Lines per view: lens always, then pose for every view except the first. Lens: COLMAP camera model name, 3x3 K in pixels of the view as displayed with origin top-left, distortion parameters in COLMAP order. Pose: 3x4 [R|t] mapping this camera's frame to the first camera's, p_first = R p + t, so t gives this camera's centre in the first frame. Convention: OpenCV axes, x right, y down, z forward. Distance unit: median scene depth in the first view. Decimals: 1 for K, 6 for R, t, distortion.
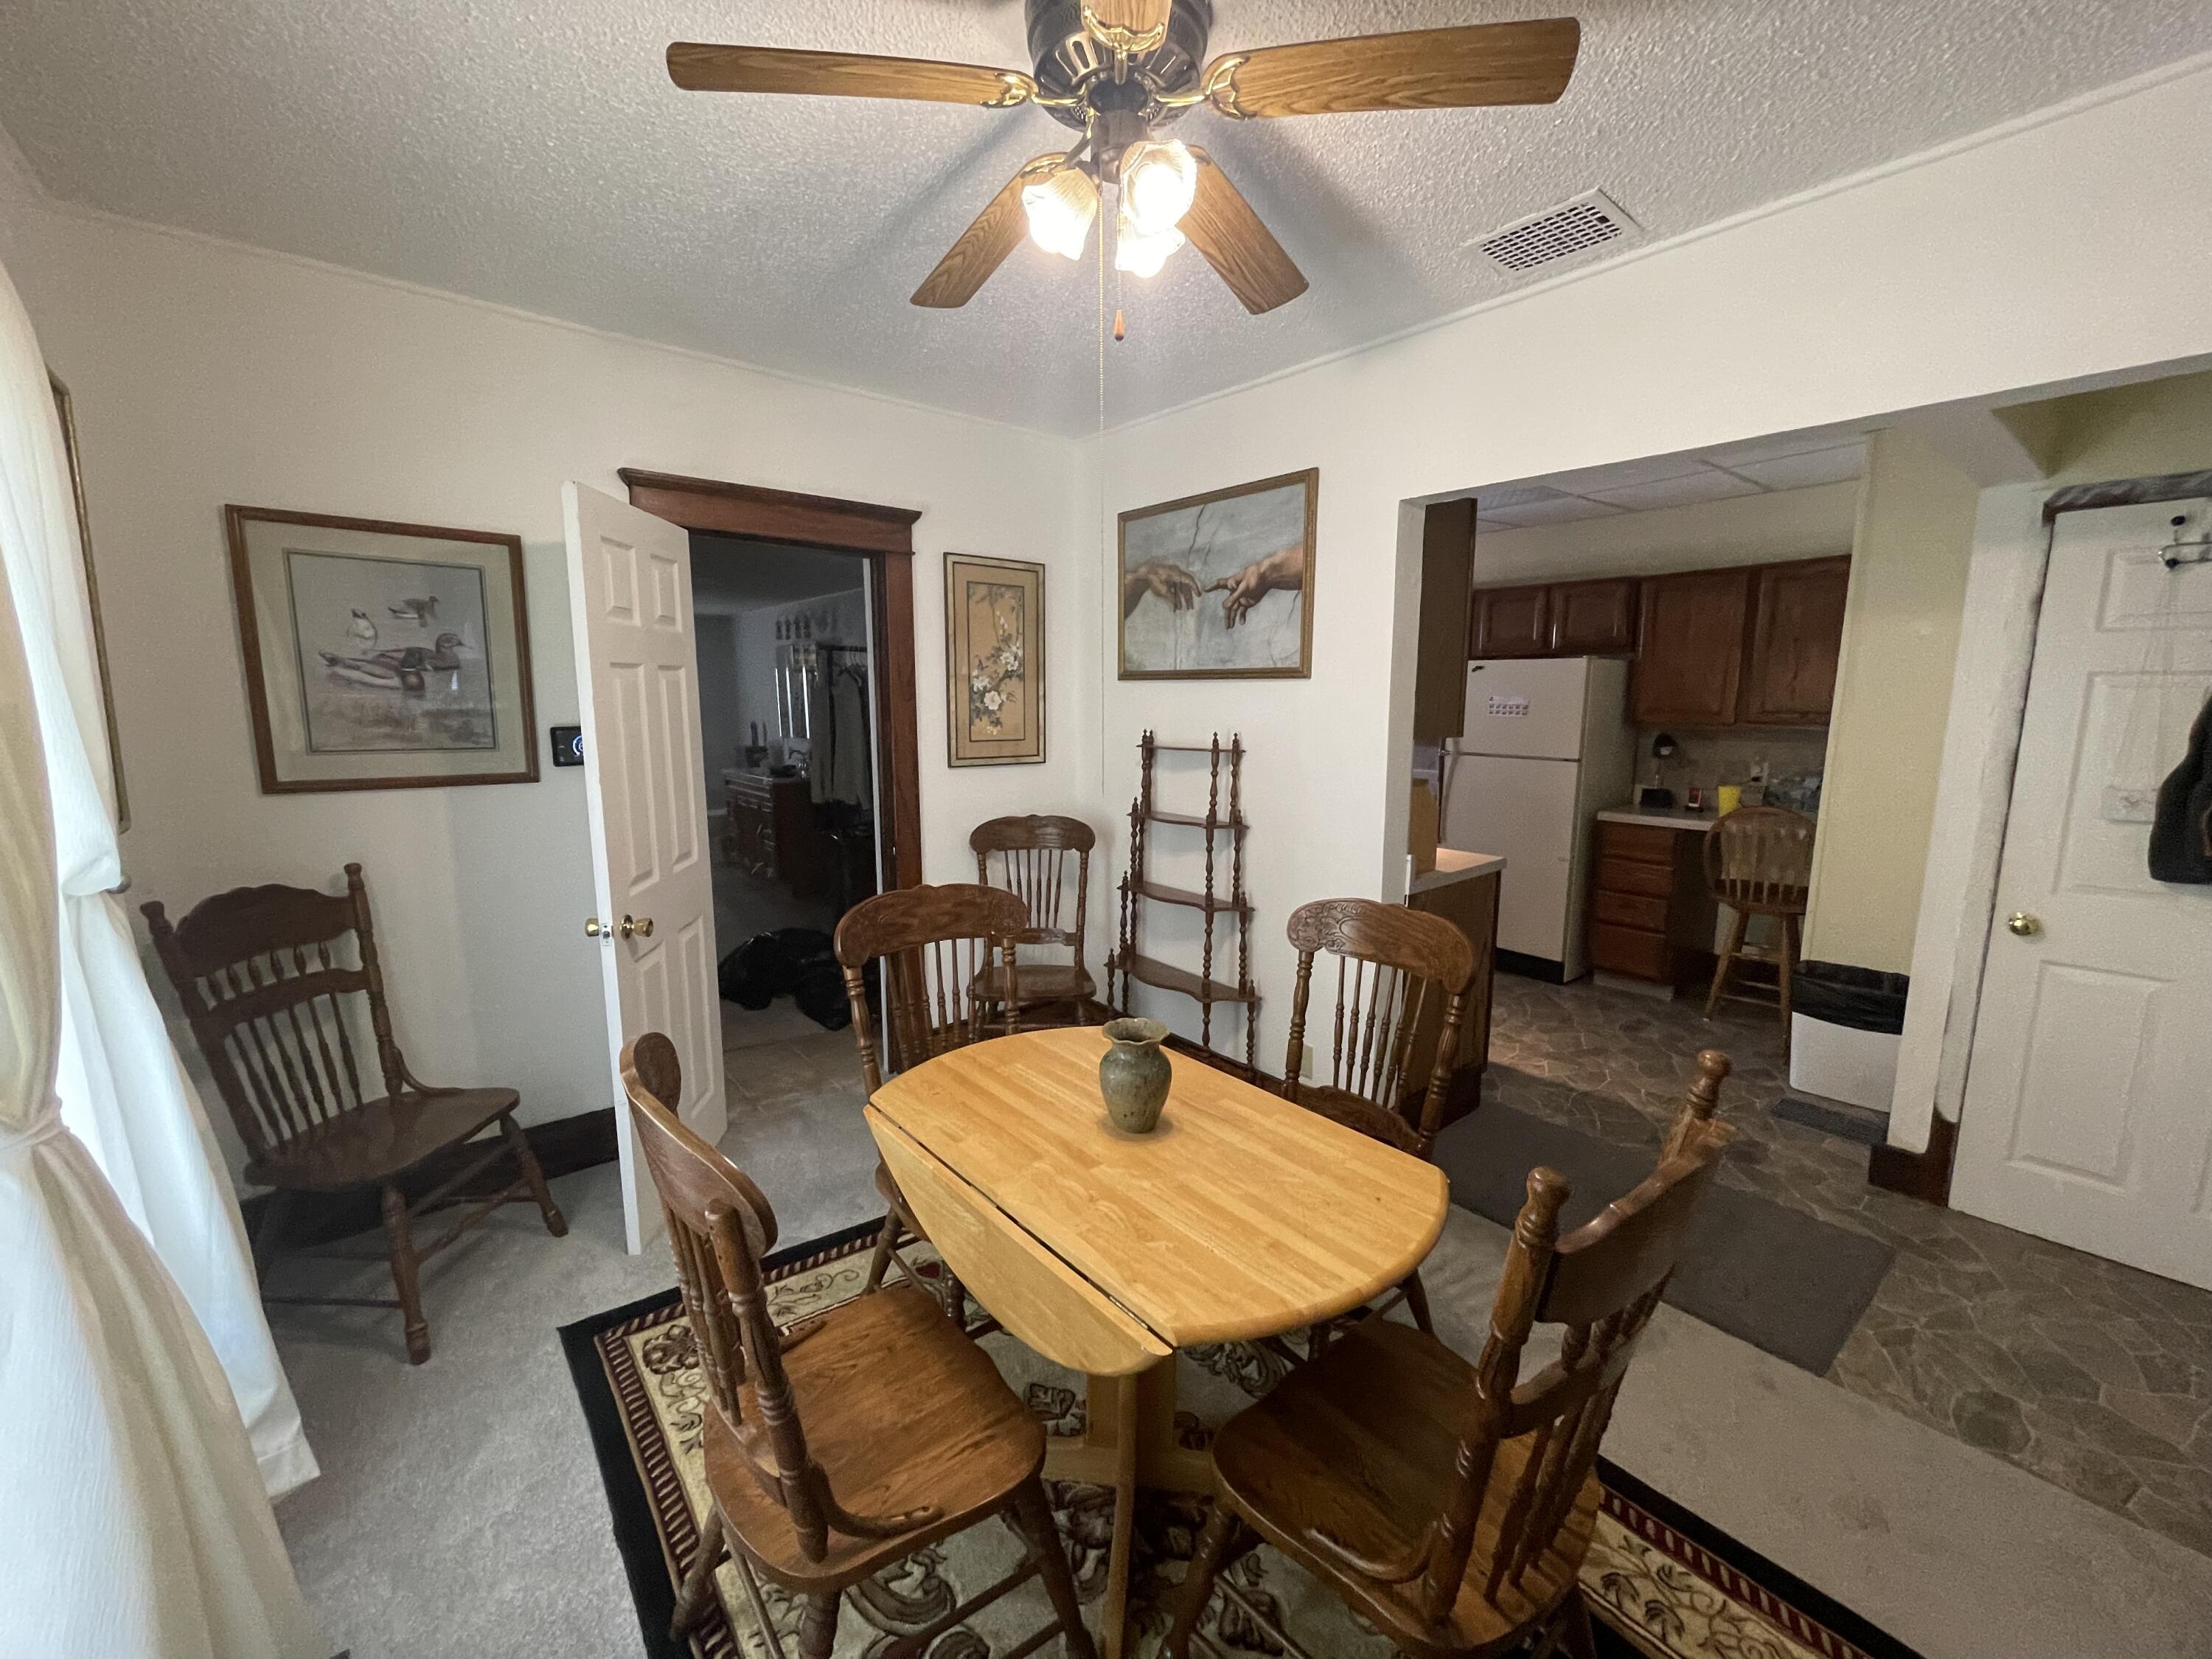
lens RADIAL K [[899.2, 0, 1105.9], [0, 899.2, 833.7], [0, 0, 1]] dist [-0.001086, 0.000215]
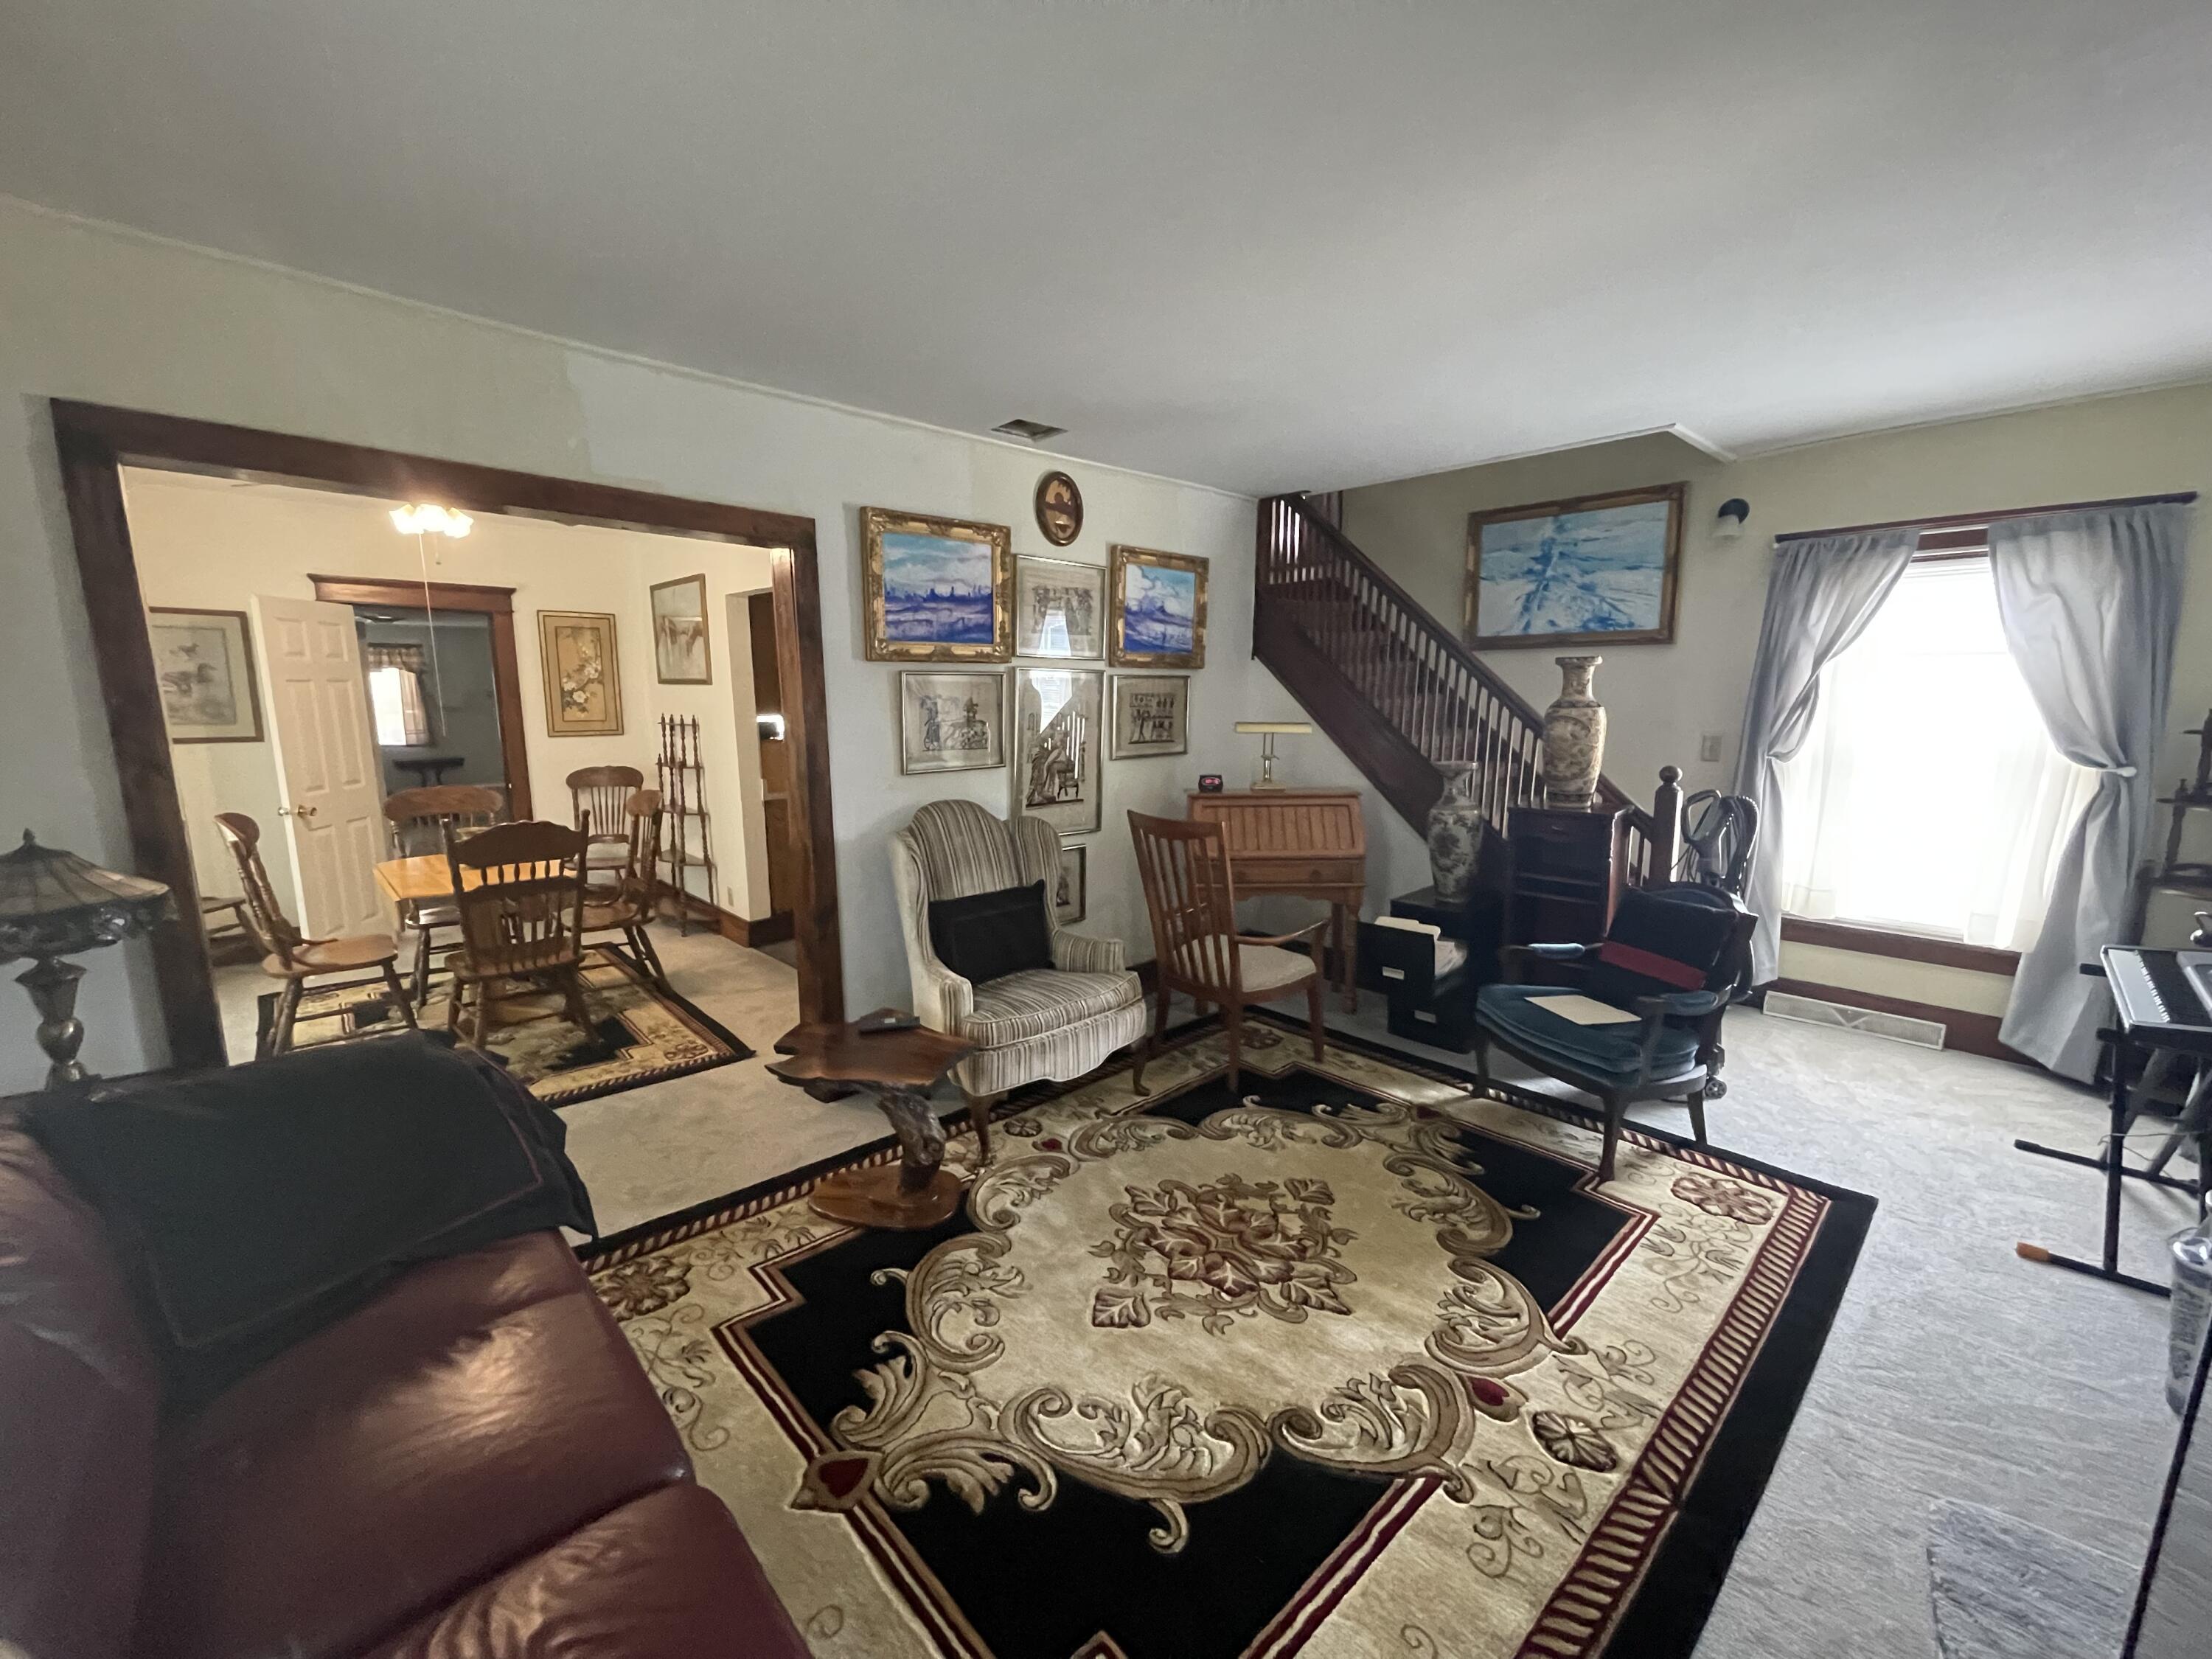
lens RADIAL K [[899.2, 0, 1105.9], [0, 899.2, 833.7], [0, 0, 1]] dist [-0.001086, 0.000215]
pose [[0.997381, -0.012251, 0.071276, 0.826011], [0.011706, 0.999899, 0.008065, 0.117973], [-0.071368, -0.007209, 0.997424, -0.834324]]
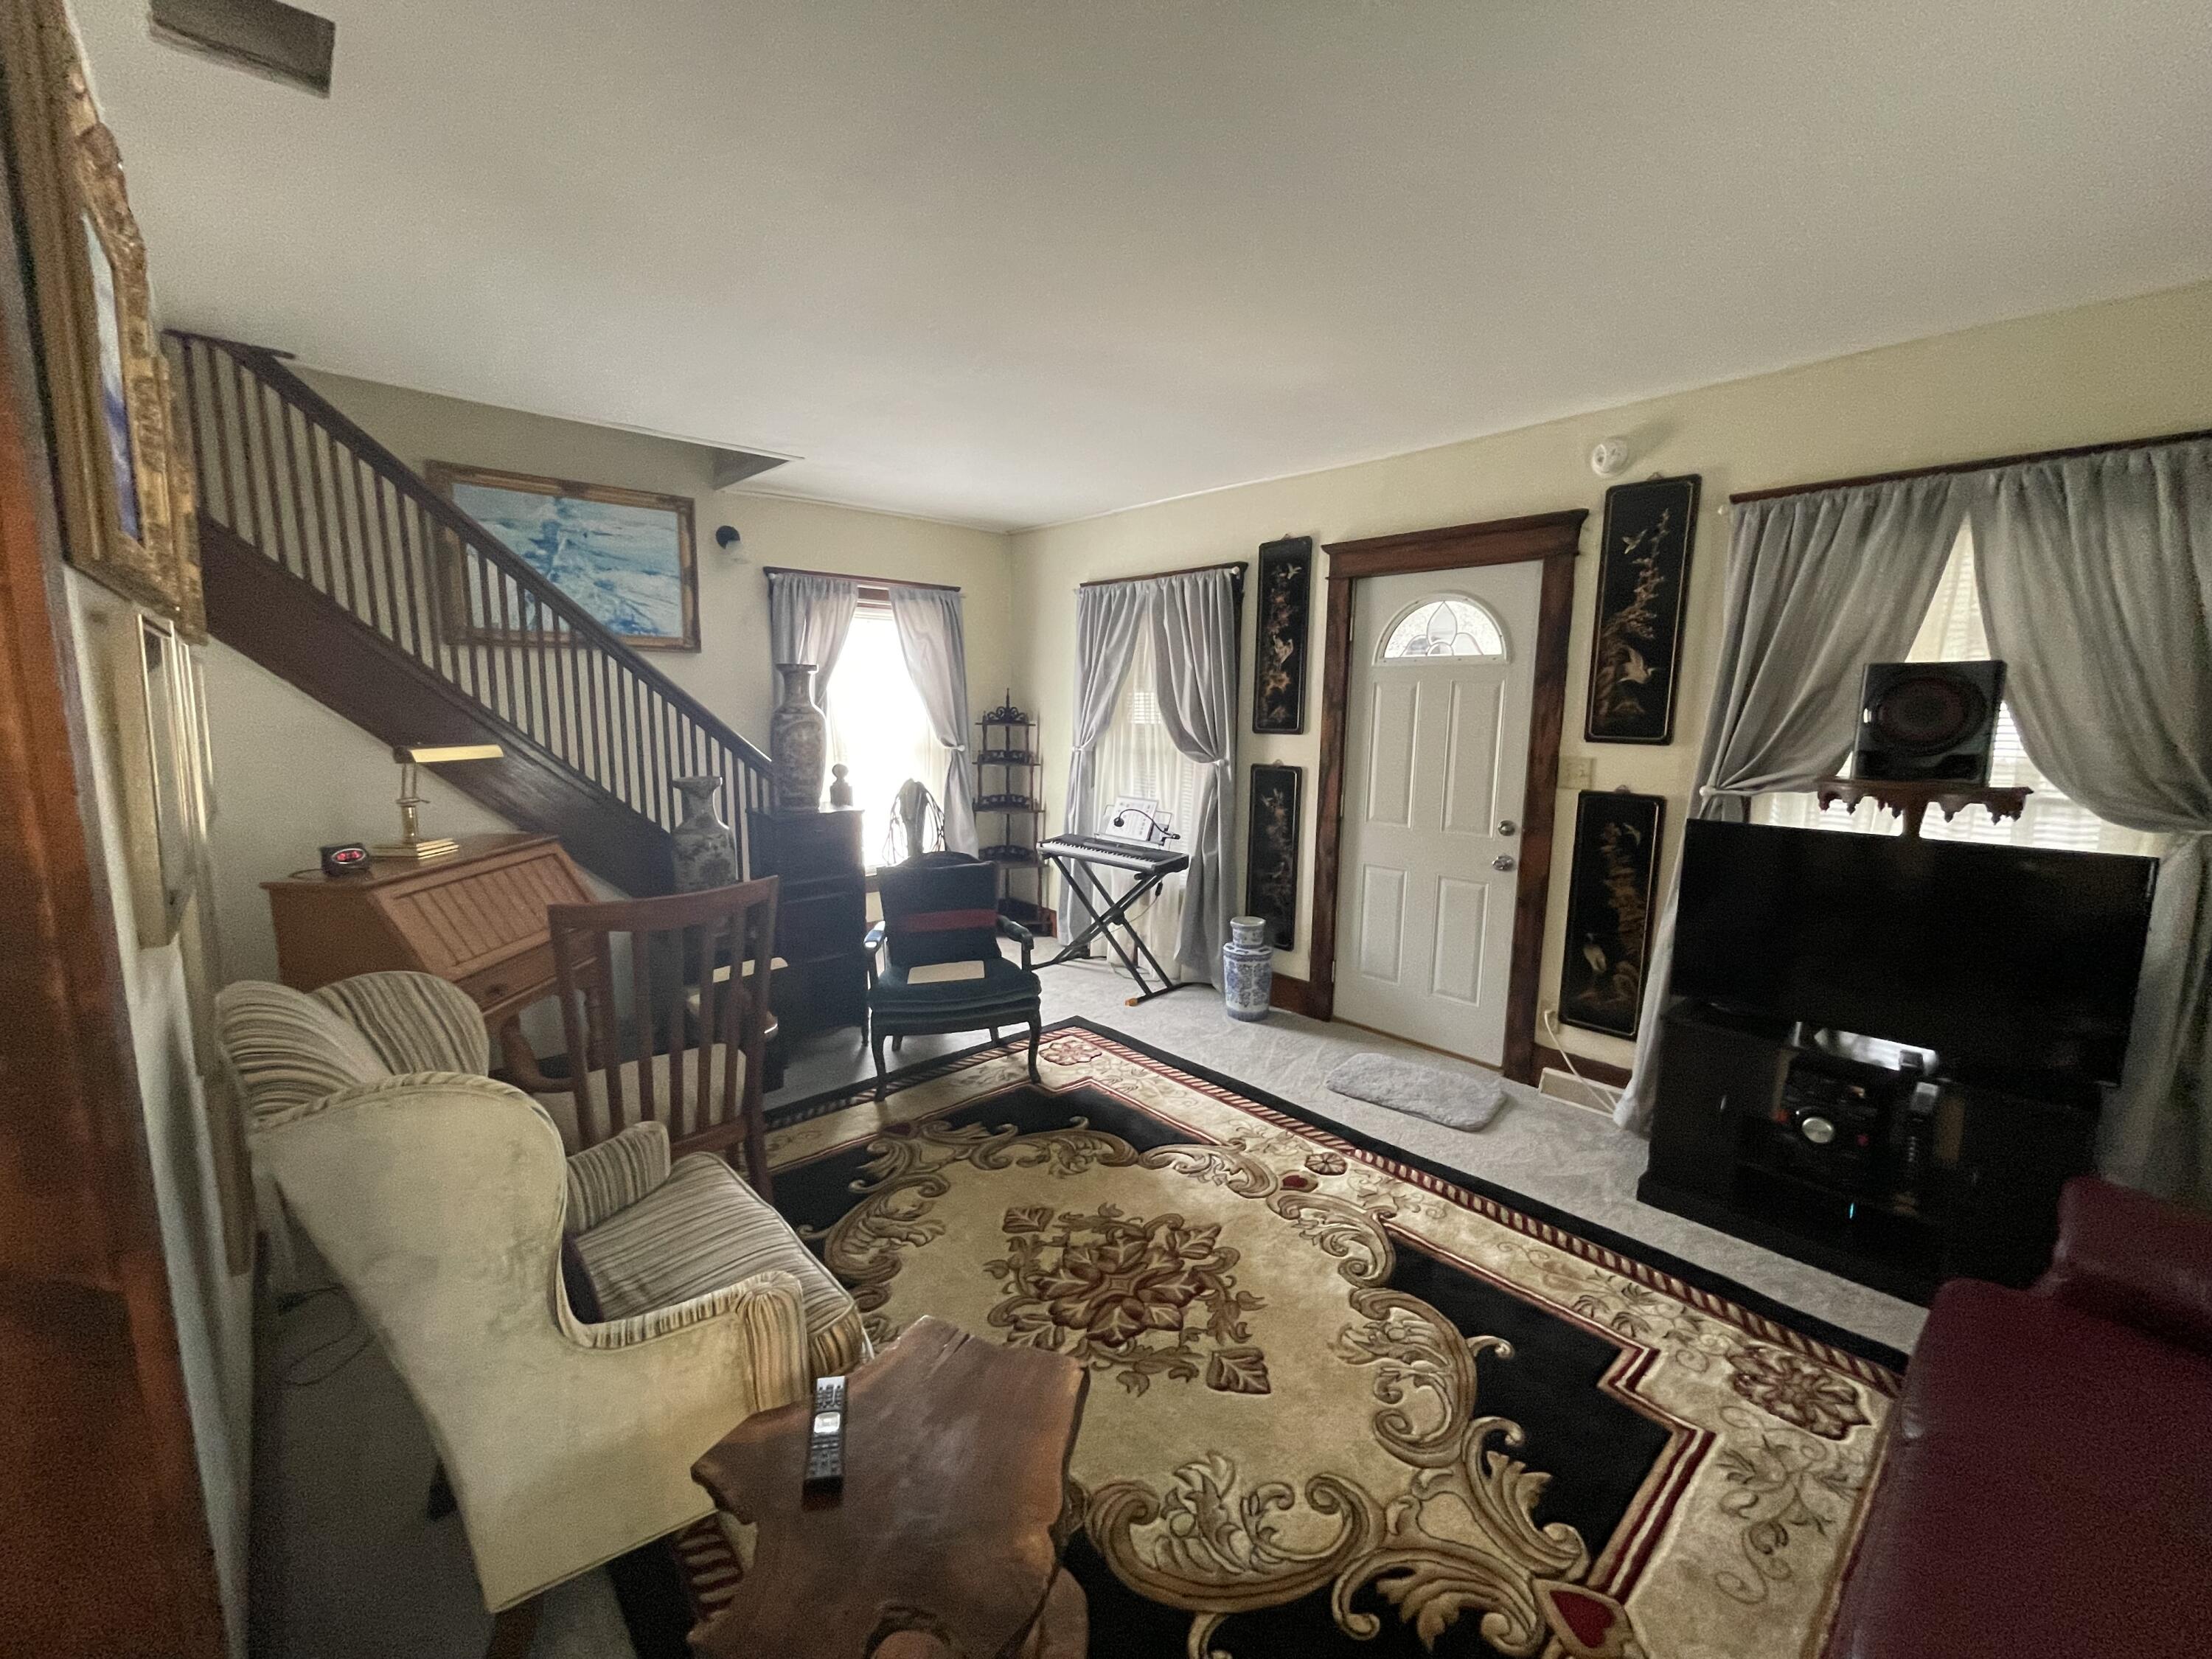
lens RADIAL K [[886.5, 0, 1100.5], [0, 886.5, 836.0], [0, 0, 1]] dist [-0.002493, -0.000543]
pose [[-0.052456, -0.147953, 0.987602, 0.318050], [0.143888, 0.977524, 0.154086, 0.009055], [-0.988203, 0.150187, -0.029989, -0.076582]]
